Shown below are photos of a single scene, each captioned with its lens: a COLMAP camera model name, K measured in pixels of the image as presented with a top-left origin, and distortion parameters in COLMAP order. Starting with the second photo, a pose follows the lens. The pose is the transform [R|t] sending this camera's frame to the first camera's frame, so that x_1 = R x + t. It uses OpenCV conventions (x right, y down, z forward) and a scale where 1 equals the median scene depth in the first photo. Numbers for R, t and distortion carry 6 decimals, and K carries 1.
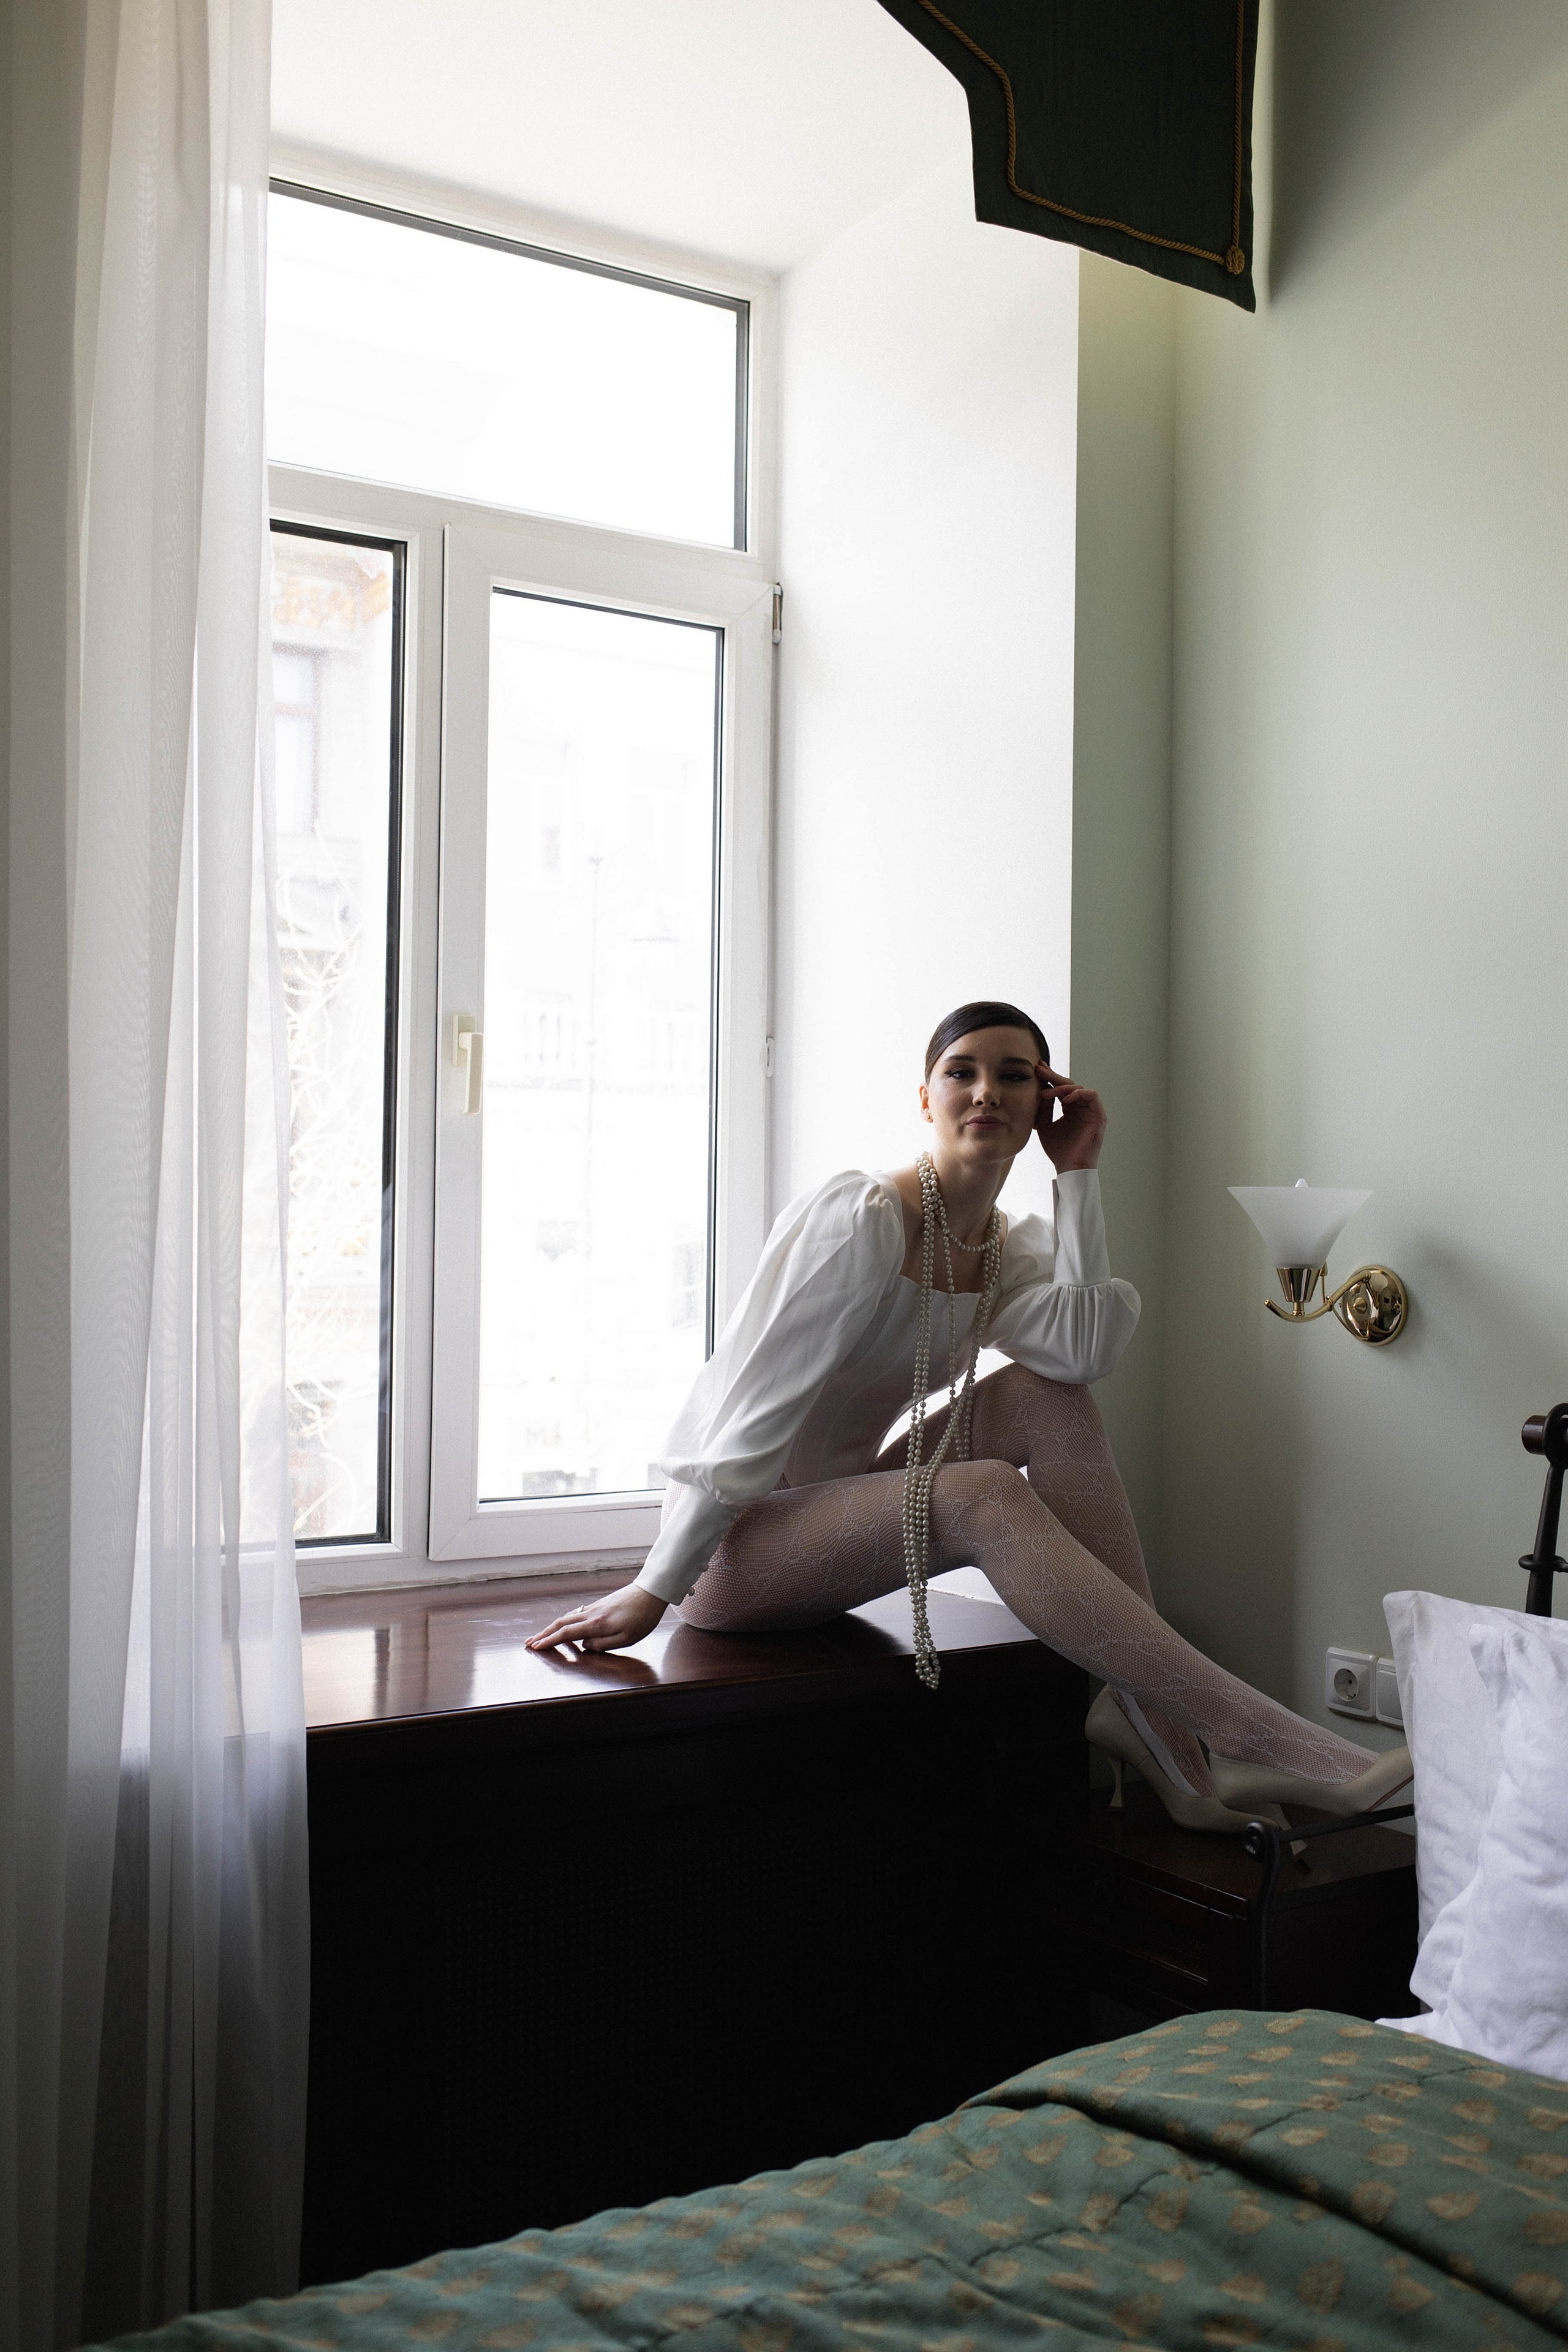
lens RADIAL K [[2361.0, 0, 632.2], [0, 2361.0, 1172.2], [0, 0, 1]] dist [-0.002964, -0.062250]
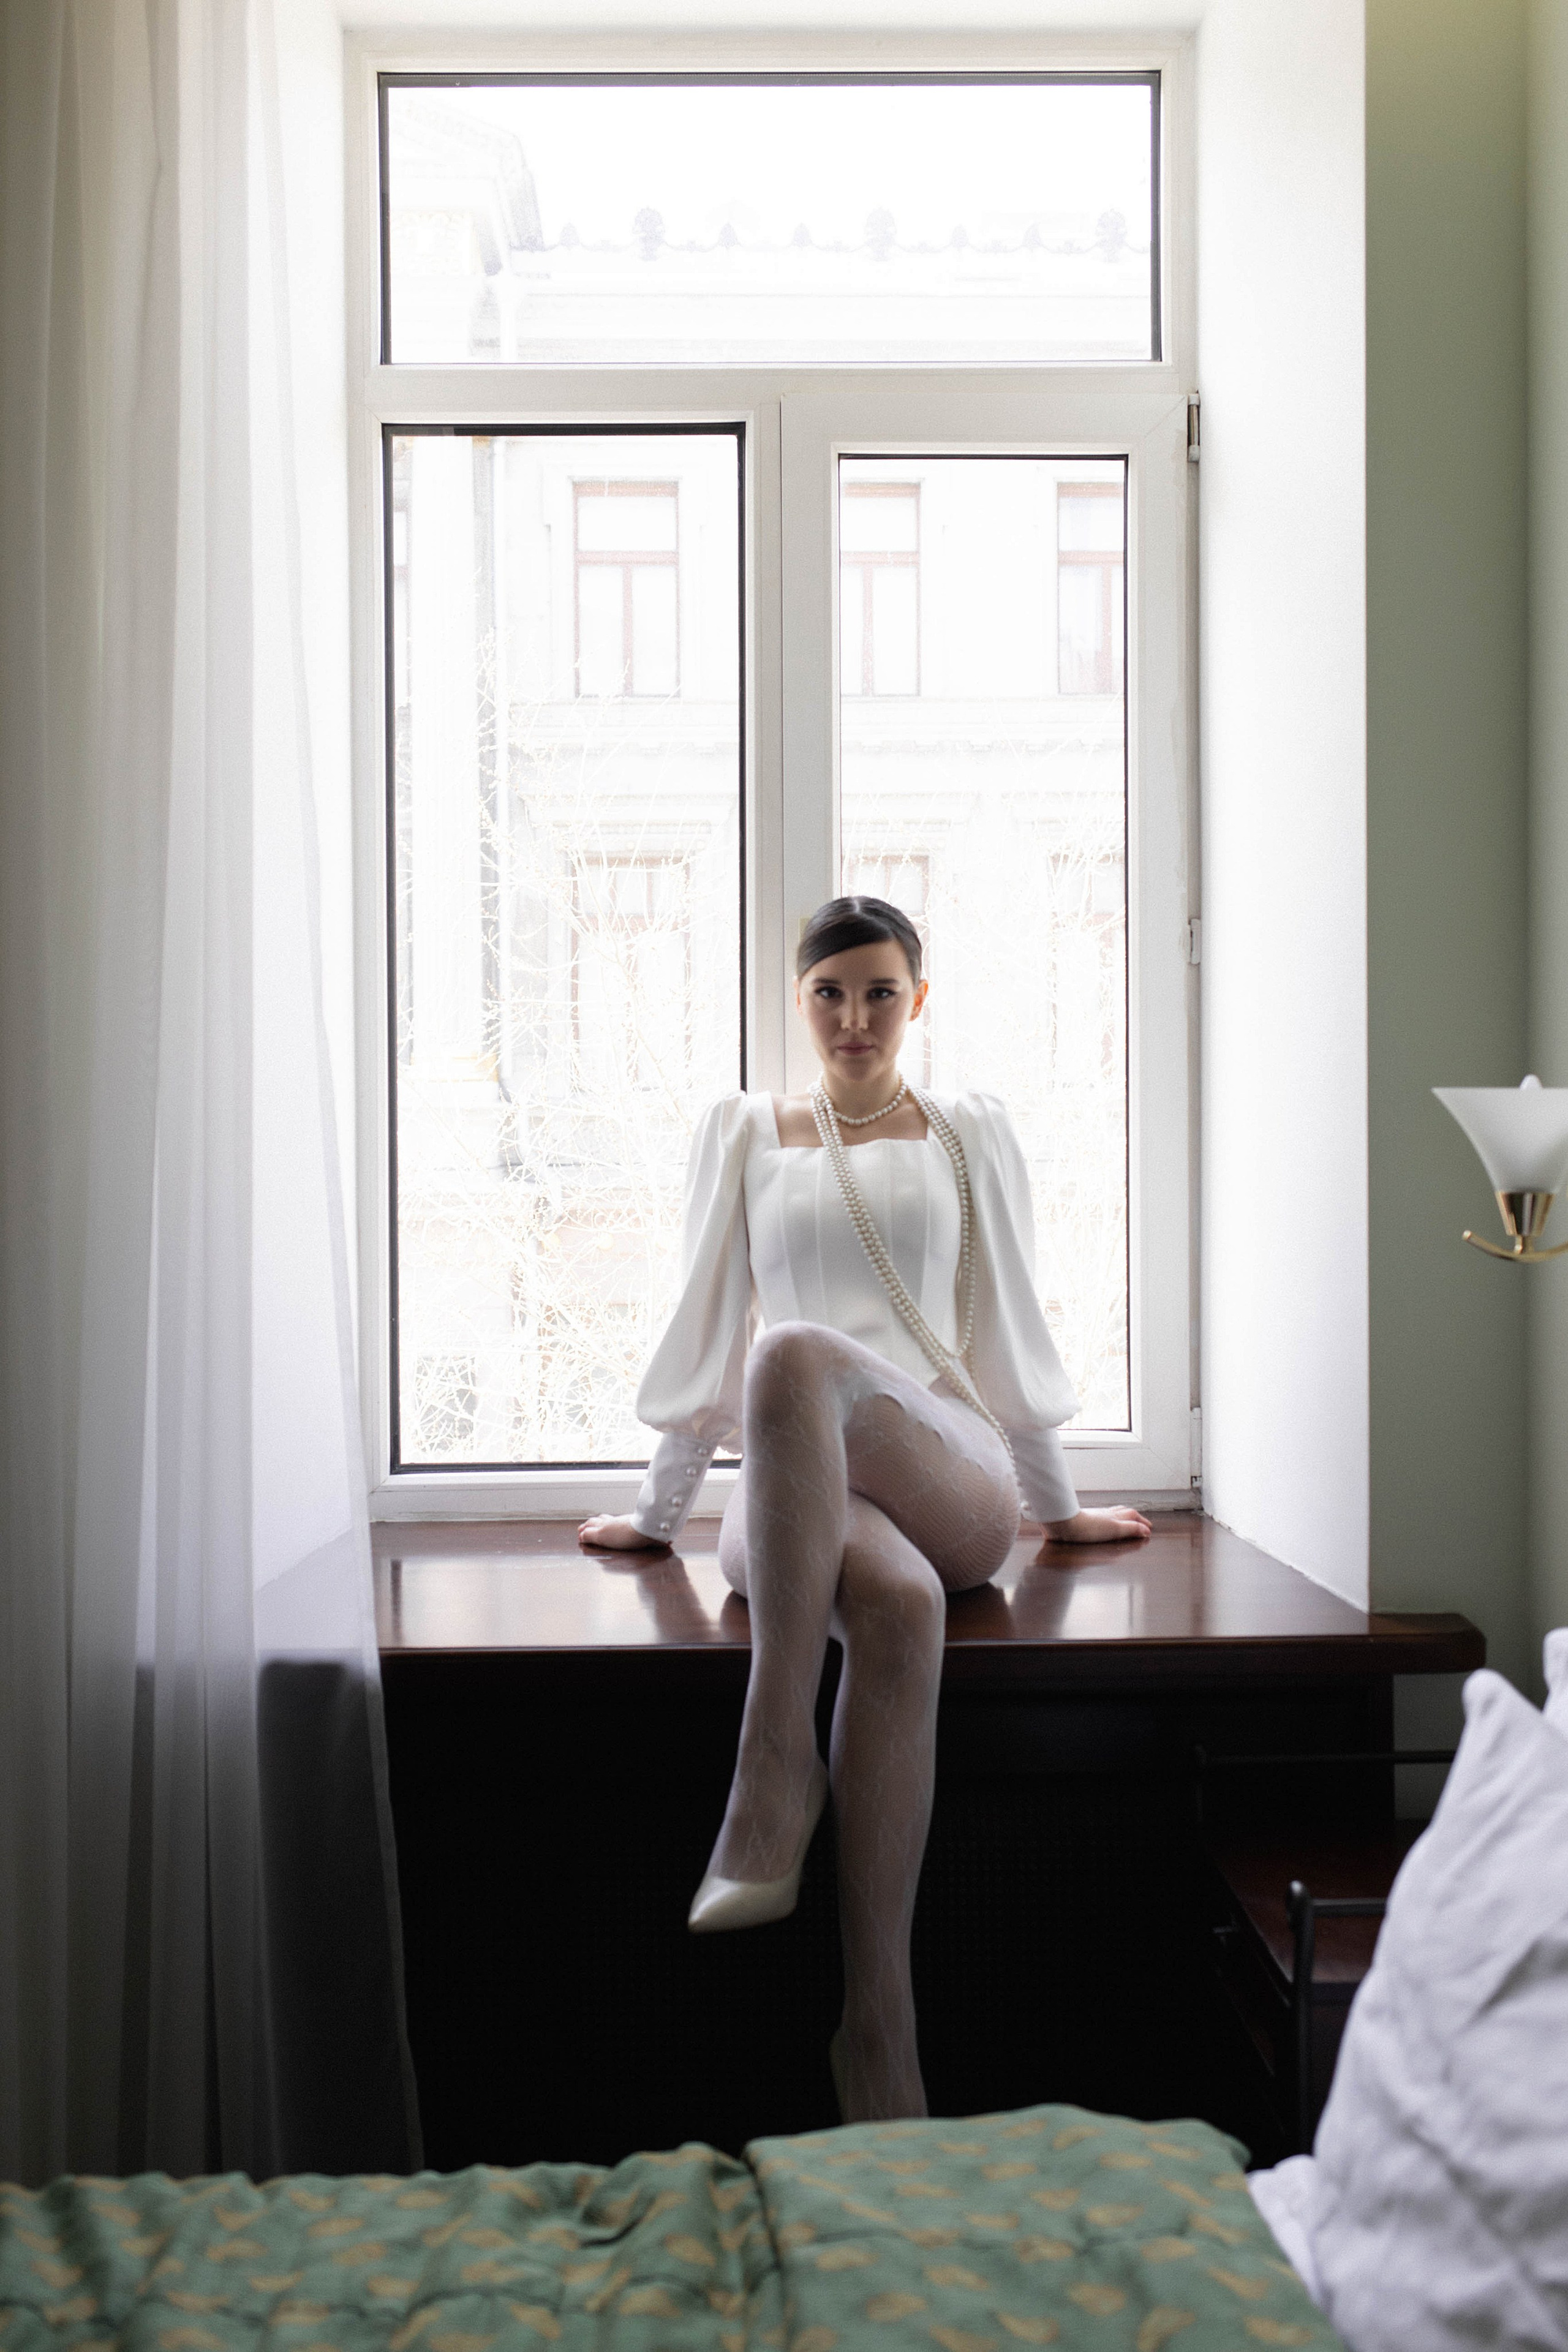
lens RADIAL K [[2361.0, 0, 632.2], [0, 2361.0, 1172.2], [0, 0, 1]] dist [-0.002964, -0.062250]
pose [[0.850615, -0.004460, -0.525770, 0.363840], [0.029559, 0.998788, 0.039350, -0.004199], [0.524957, -0.049013, 0.849716, 0.154988]]
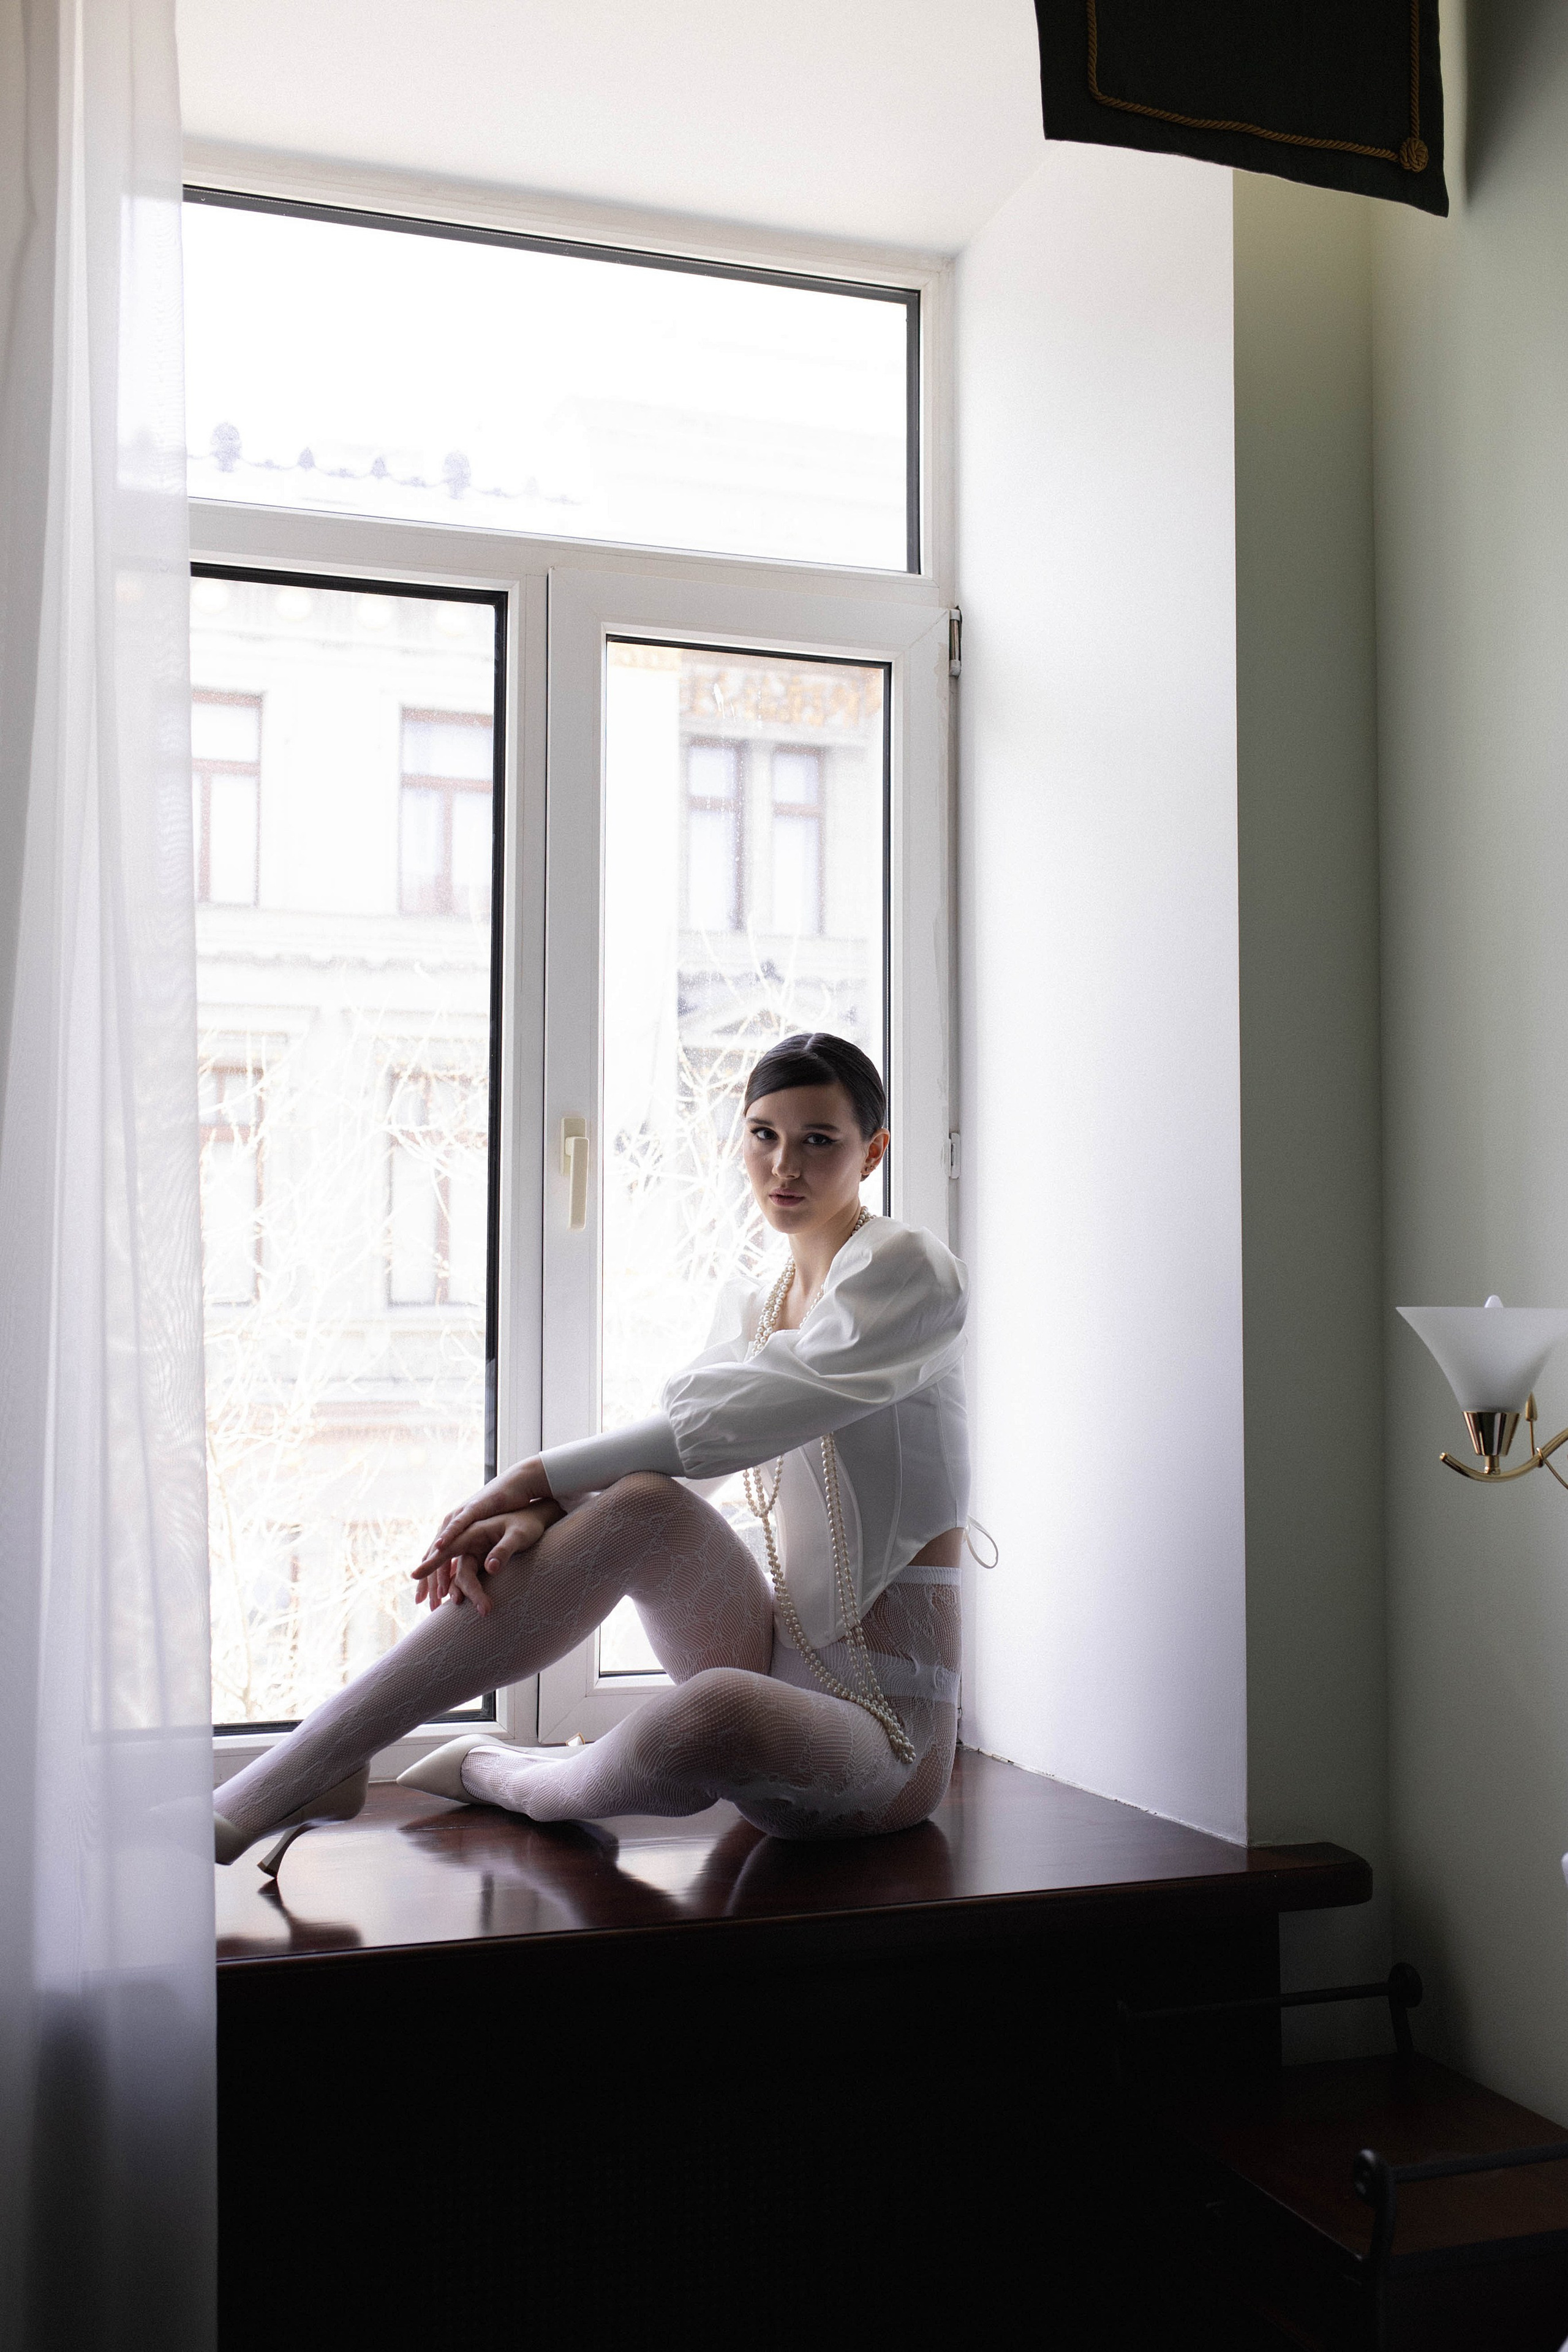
lens RADIAL K [[2400.2, 0, 591.2], [0, 2400.2, 1178.4], [0, 0, 1]] dist [0.004719, -0.085980]
pose [[0.965387, -0.021682, -0.259918, 0.168275], [0.010651, 0.998985, -0.043774, -0.003677], [0.260603, 0.039490, 0.964638, 0.134976]]
